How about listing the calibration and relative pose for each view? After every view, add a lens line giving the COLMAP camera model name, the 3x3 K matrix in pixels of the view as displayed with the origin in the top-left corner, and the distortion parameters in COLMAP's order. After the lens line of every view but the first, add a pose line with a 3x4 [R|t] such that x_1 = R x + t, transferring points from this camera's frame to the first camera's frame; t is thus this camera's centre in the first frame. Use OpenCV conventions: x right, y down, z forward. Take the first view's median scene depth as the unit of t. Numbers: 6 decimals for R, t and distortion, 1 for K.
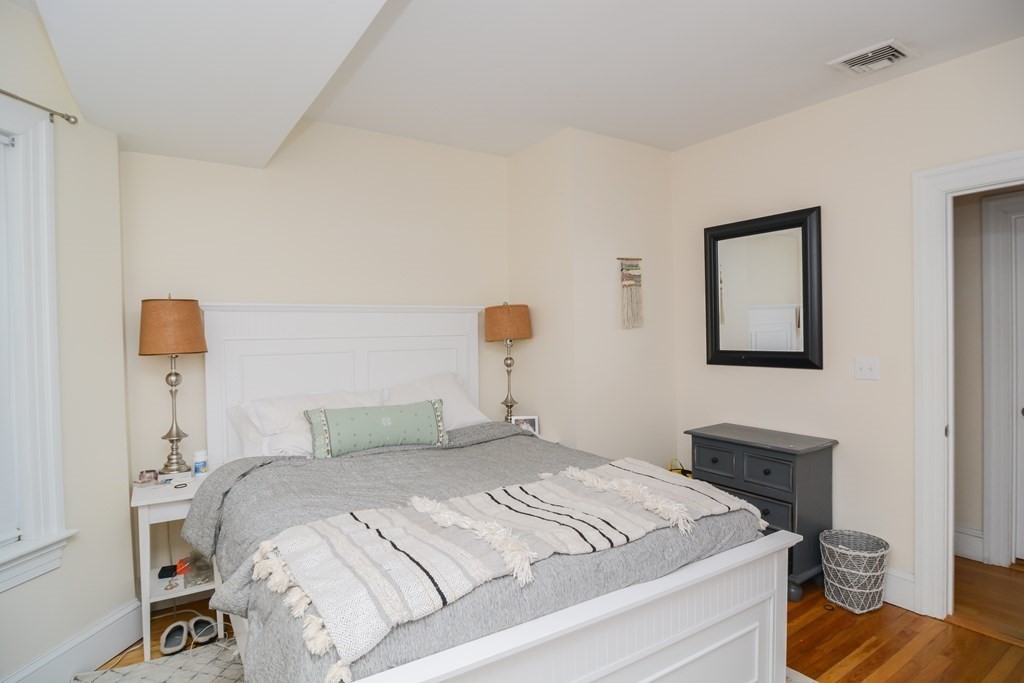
lens RADIAL K [[546.9, 0, 512.1], [0, 546.9, 344.3], [0, 0, 1]] dist [-0.010586, -0.007096]
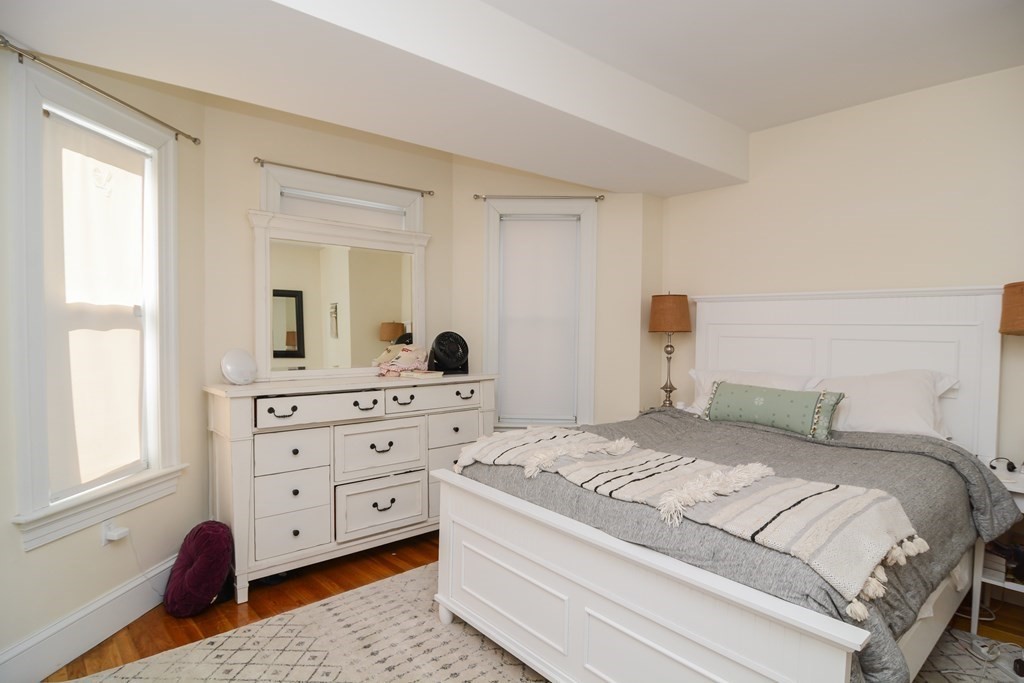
lens RADIAL K [[546.9, 0, 503.1], [0, 546.9, 343.1], [0, 0, 1]] dist [-0.010586, -0.007096]
pose [[0.161101, 0.061644, -0.985011, 0.748494], [-0.024875, 0.997984, 0.058388, -0.028306], [0.986624, 0.015095, 0.162309, 0.302606]]
